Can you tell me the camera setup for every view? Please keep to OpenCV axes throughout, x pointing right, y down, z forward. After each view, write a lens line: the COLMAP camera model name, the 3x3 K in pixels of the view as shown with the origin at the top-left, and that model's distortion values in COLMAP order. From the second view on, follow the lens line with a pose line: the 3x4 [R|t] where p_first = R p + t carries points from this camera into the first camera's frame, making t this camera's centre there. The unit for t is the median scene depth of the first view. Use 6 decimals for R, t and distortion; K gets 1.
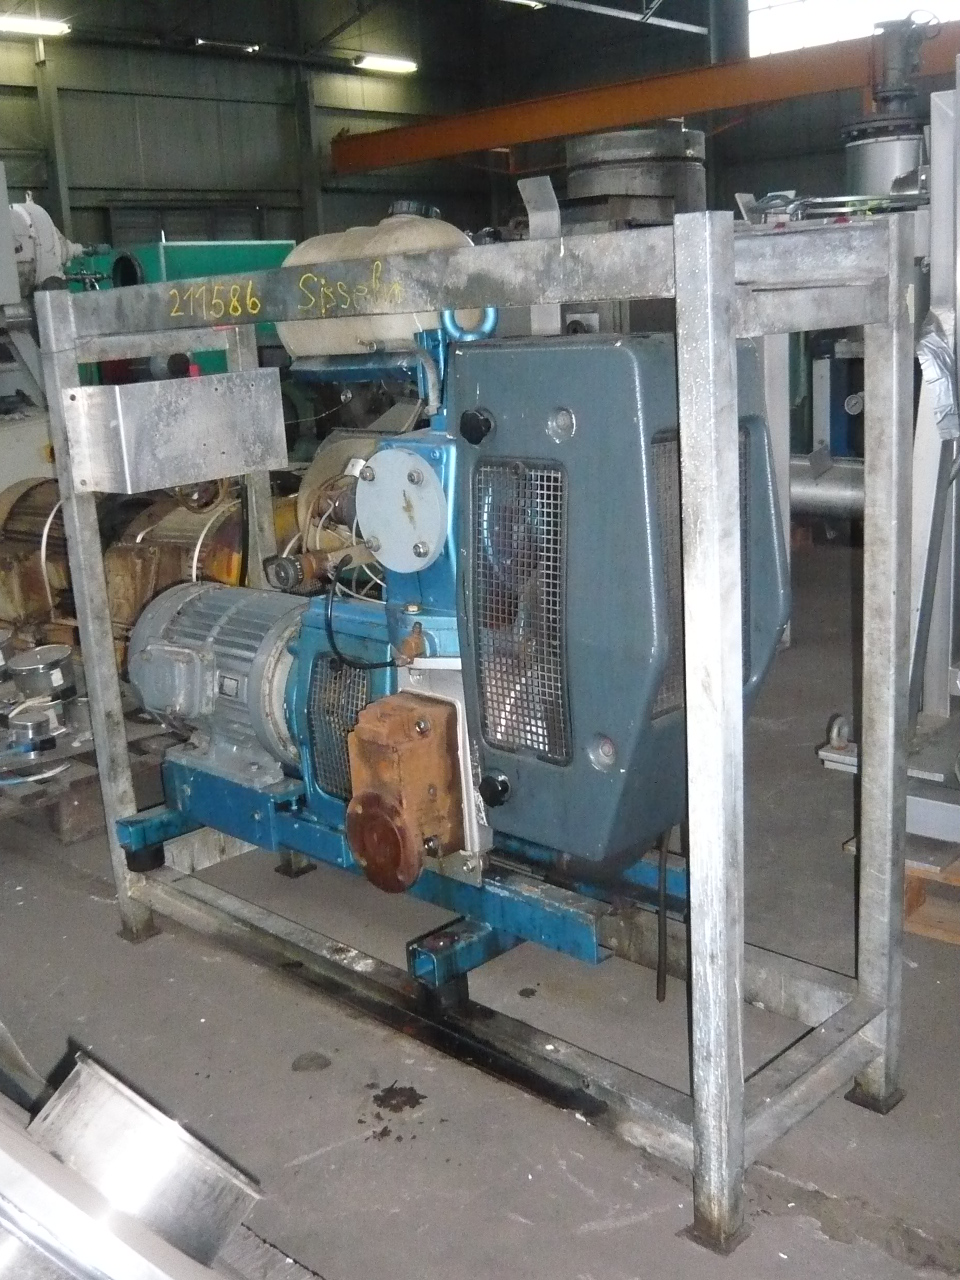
lens RADIAL K [[1316.3, 0, 481.7], [0, 1316.3, 635.2], [0, 0, 1]] dist [-0.077411, 0.000000]
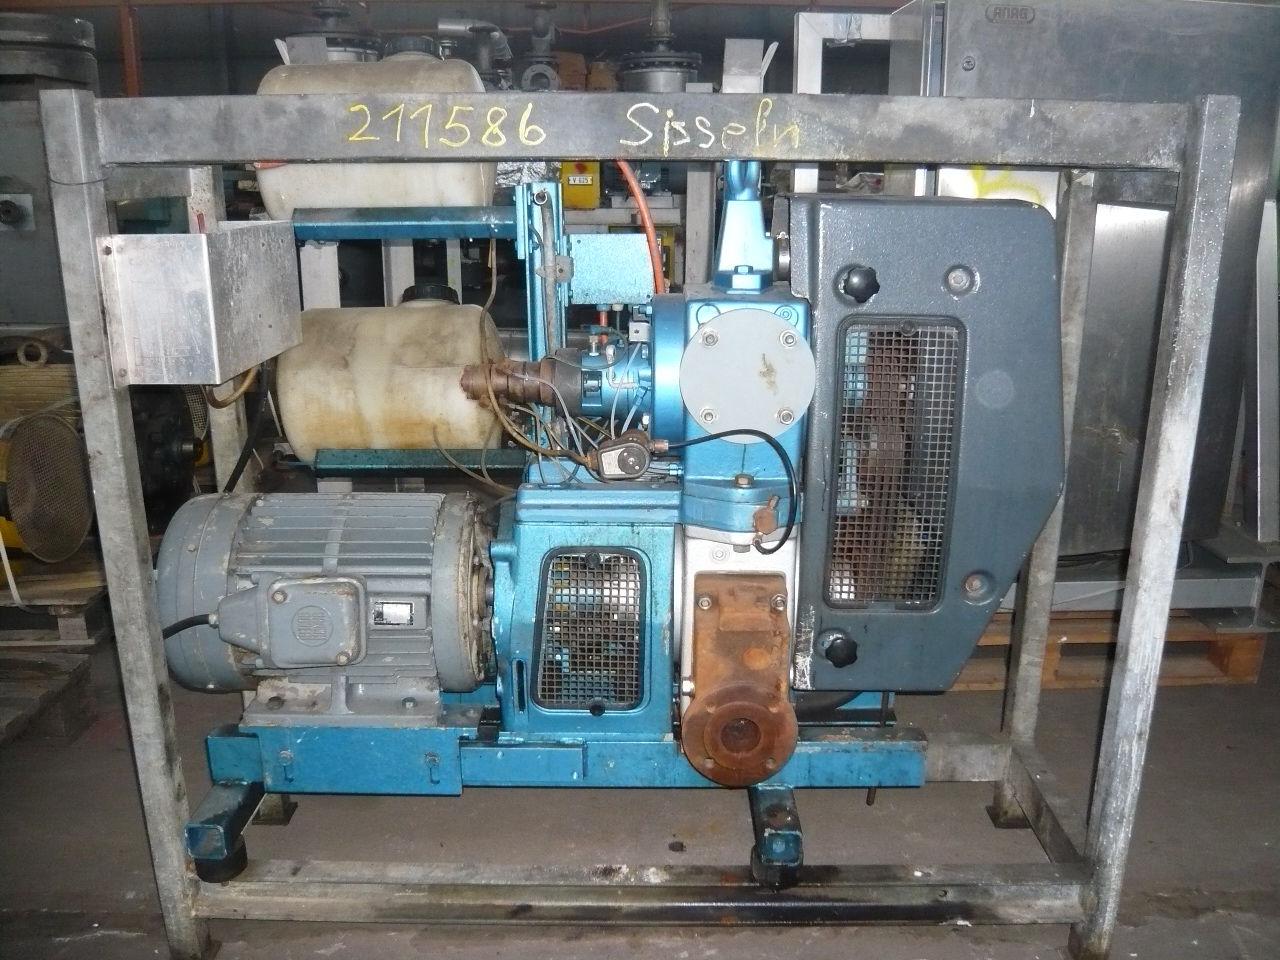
lens RADIAL K [[1047.7, 0, 640.9], [0, 1047.7, 488.1], [0, 0, 1]] dist [-0.067529, 0.000543]
pose [[0.715627, -0.133903, 0.685528, -0.665610], [0.119982, 0.990430, 0.068208, -0.081285], [-0.688101, 0.033440, 0.724844, 0.557483]]
